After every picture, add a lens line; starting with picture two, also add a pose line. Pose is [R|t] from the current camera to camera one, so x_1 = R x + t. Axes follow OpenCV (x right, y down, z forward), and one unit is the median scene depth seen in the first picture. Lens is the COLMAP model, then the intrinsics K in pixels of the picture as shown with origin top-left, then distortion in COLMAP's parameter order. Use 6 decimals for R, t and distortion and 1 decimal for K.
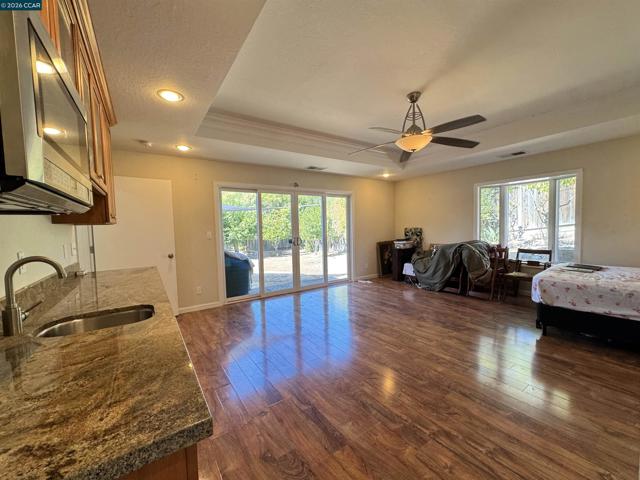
lens RADIAL K [[256.1, 0, 319.2], [0, 256.1, 238.9], [0, 0, 1]] dist [-0.002607, 0.000965]
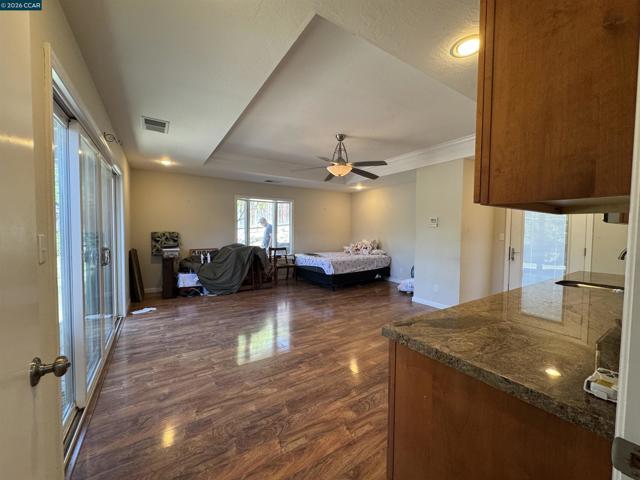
lens RADIAL K [[256.1, 0, 318.3], [0, 256.1, 239.5], [0, 0, 1]] dist [-0.002607, 0.000965]
pose [[0.033463, -0.012352, 0.999364, -0.623834], [0.037491, 0.999235, 0.011095, -0.013296], [-0.998737, 0.037095, 0.033900, 0.672225]]
